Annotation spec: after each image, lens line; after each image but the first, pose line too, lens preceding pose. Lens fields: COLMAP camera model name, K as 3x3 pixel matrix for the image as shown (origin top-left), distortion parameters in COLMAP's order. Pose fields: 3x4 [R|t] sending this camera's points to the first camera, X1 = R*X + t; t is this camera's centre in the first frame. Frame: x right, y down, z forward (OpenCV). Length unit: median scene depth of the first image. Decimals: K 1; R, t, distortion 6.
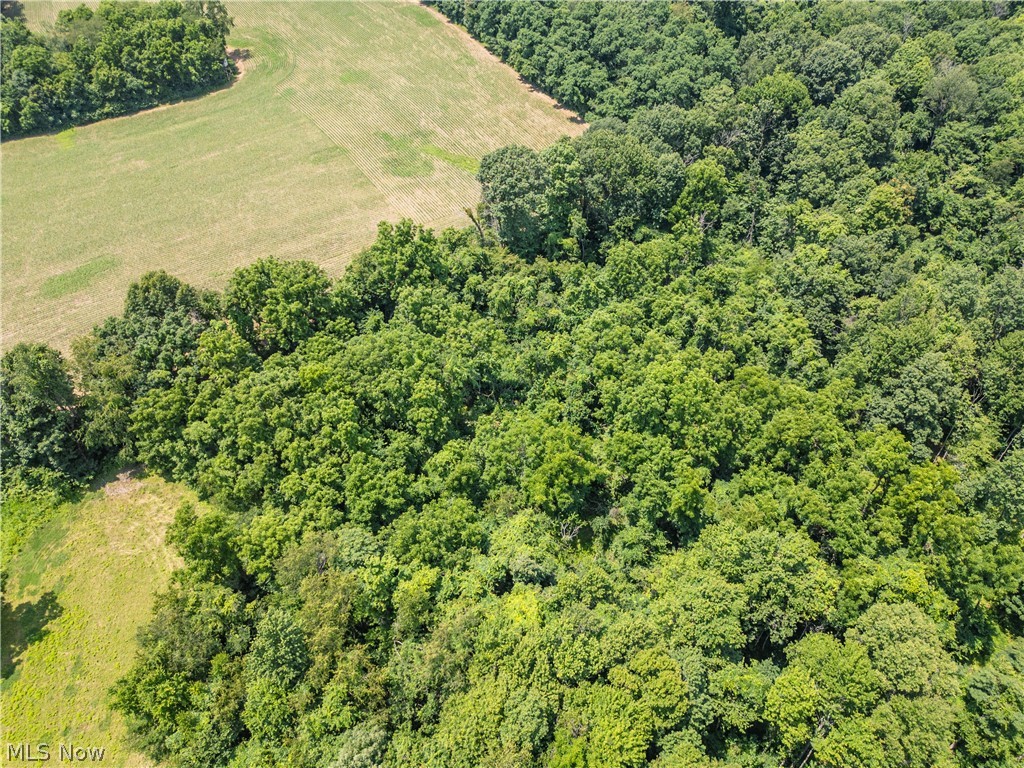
lens RADIAL K [[742.1, 0, 512.0], [0, 742.1, 384.0], [0, 0, 1]] dist [0.047059, -0.047863]
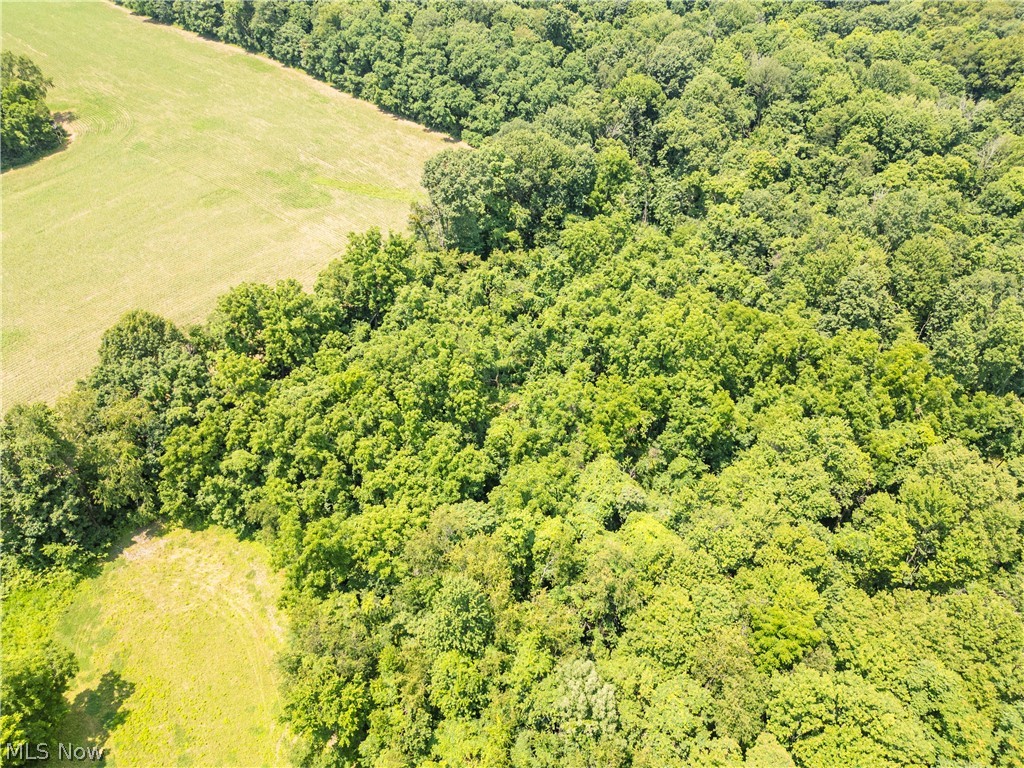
lens RADIAL K [[742.1, 0, 512.0], [0, 742.1, 384.0], [0, 0, 1]] dist [0.047059, -0.047863]
pose [[0.945781, -0.190544, 0.263041, -0.241831], [0.208368, 0.977176, -0.041346, 0.058981], [-0.249159, 0.093913, 0.963898, 0.003283]]
